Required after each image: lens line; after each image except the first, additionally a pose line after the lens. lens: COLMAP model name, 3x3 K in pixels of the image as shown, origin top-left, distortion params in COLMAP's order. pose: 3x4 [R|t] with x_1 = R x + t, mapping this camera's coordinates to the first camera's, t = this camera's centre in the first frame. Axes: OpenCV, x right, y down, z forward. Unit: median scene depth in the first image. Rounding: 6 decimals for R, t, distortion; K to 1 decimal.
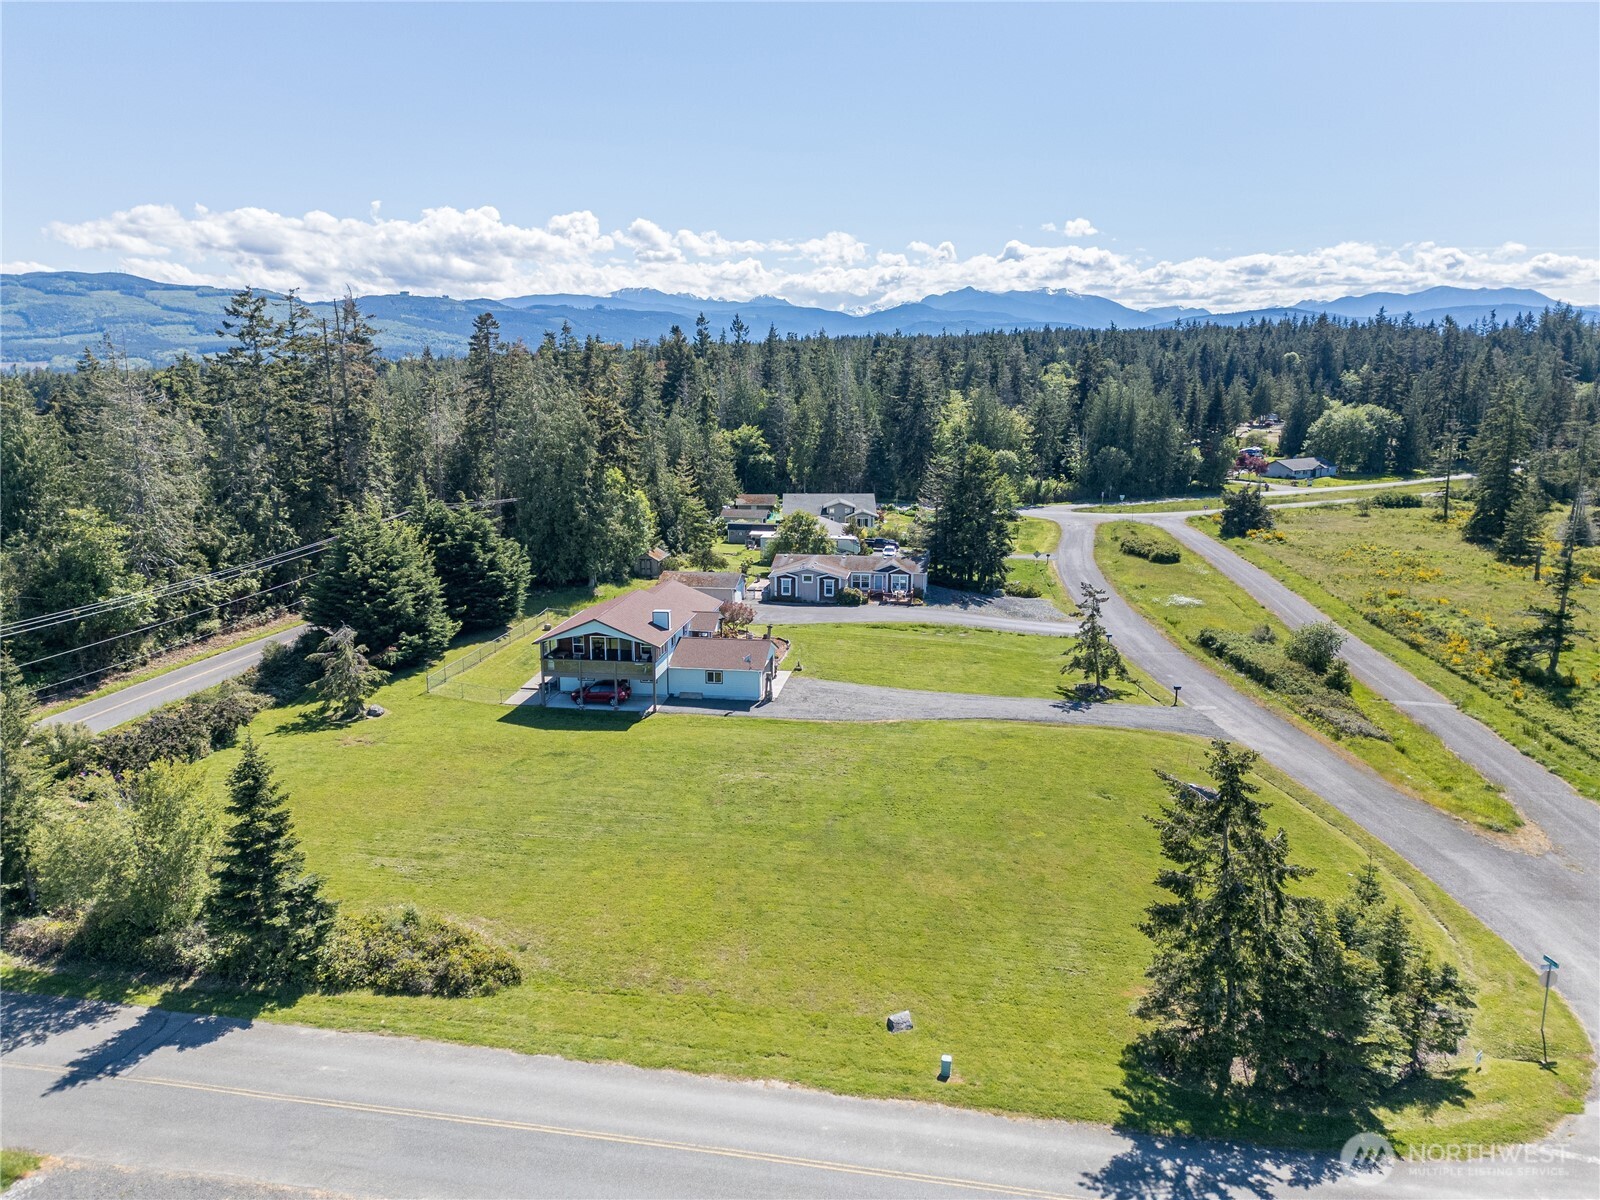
lens RADIAL K [[1115.6, 0, 800.0], [0, 1115.6, 600.0], [0, 0, 1]] dist [0.054655, -0.039002]
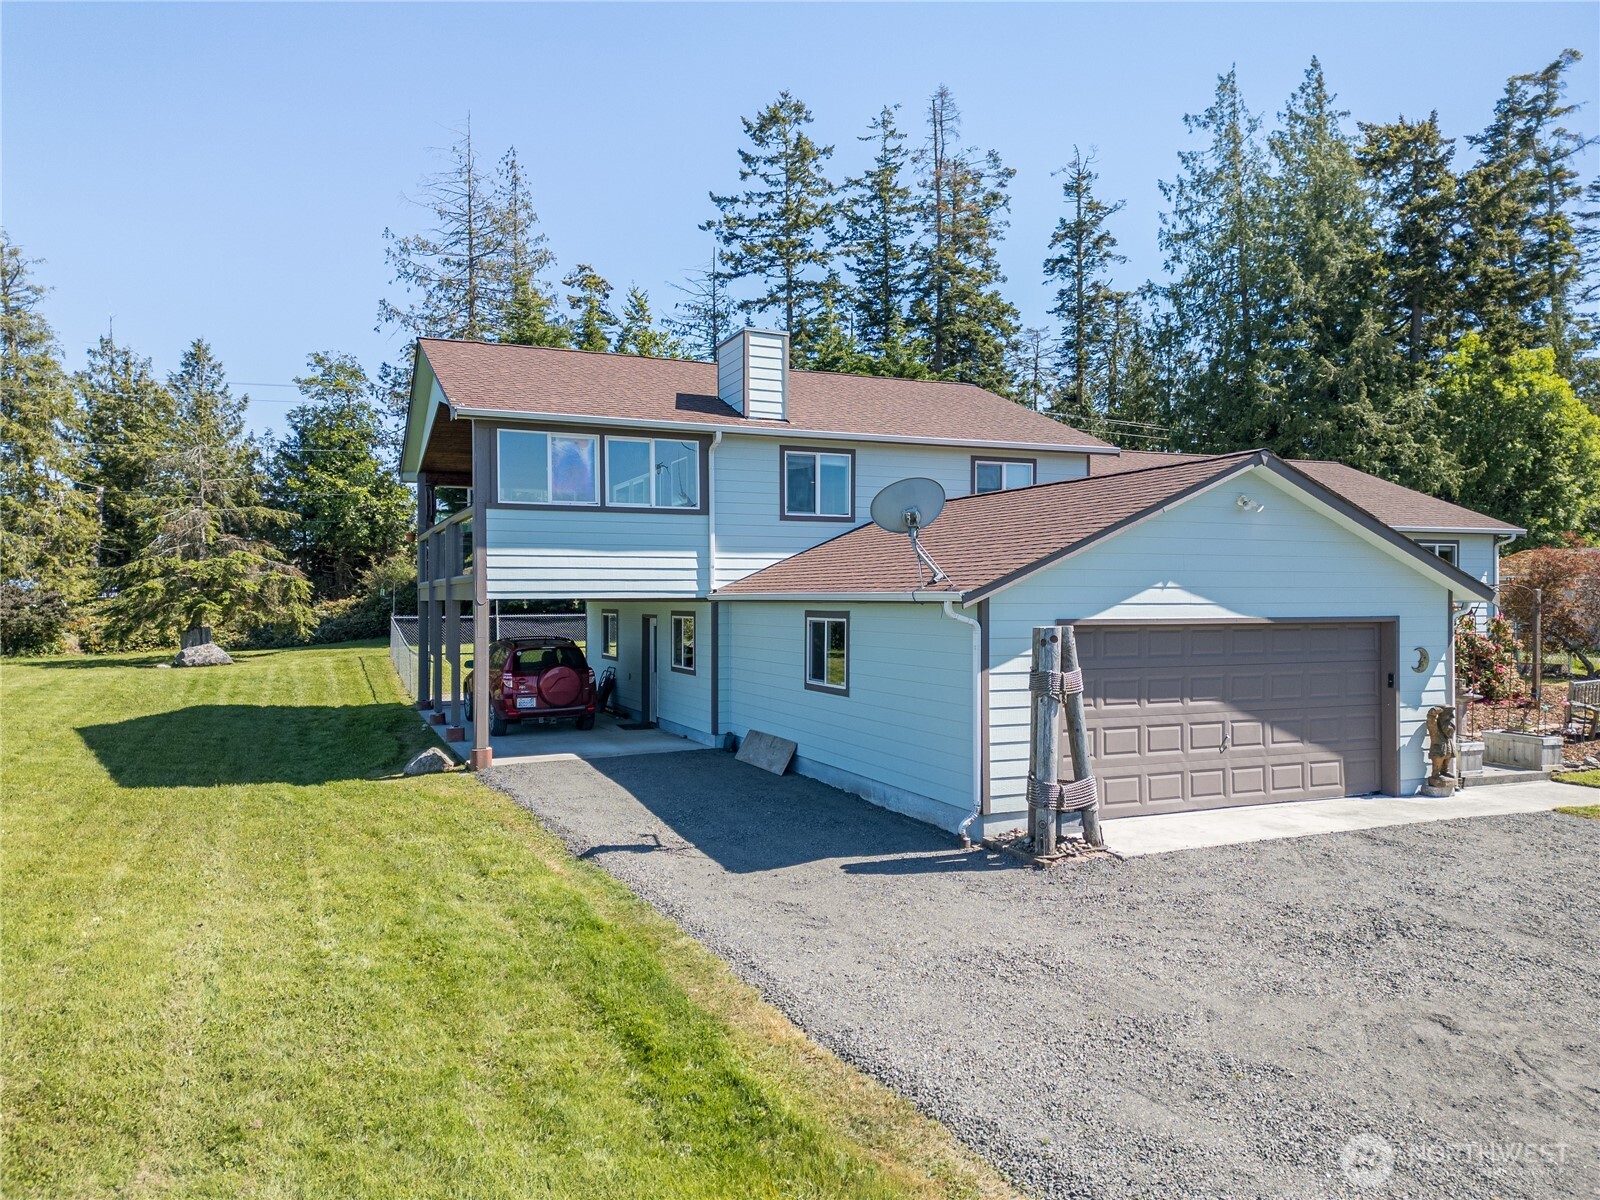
lens RADIAL K [[1115.6, 0, 800.0], [0, 1115.6, 600.0], [0, 0, 1]] dist [0.054655, -0.039002]
pose [[0.531281, -0.001674, -0.847194, 0.063084], [-0.168679, 0.979768, -0.107716, 0.083065], [0.830234, 0.200131, 0.520249, 0.942747]]
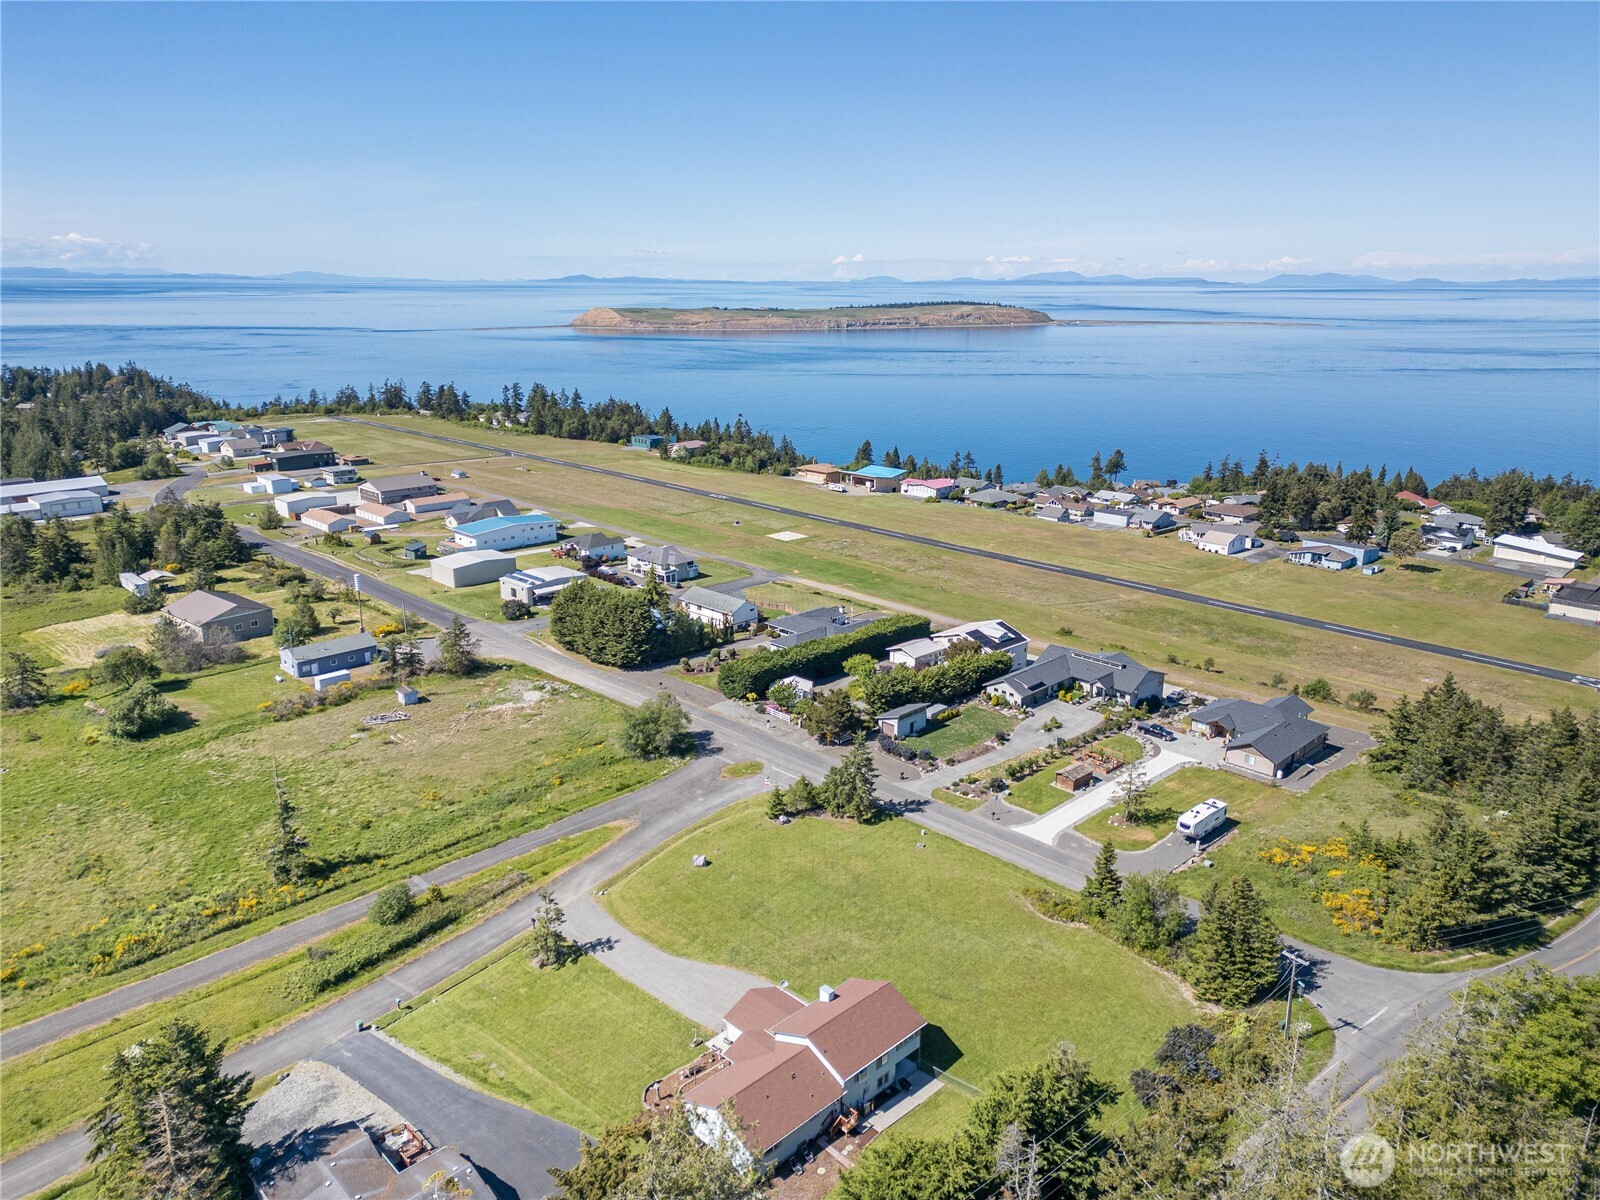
lens RADIAL K [[1115.6, 0, 800.0], [0, 1115.6, 600.0], [0, 0, 1]] dist [0.054655, -0.039002]
pose [[-0.795146, -0.170481, 0.581962, -0.789456], [0.118725, 0.897334, 0.425083, -0.959123], [-0.594683, 0.407096, -0.693271, 1.782049]]
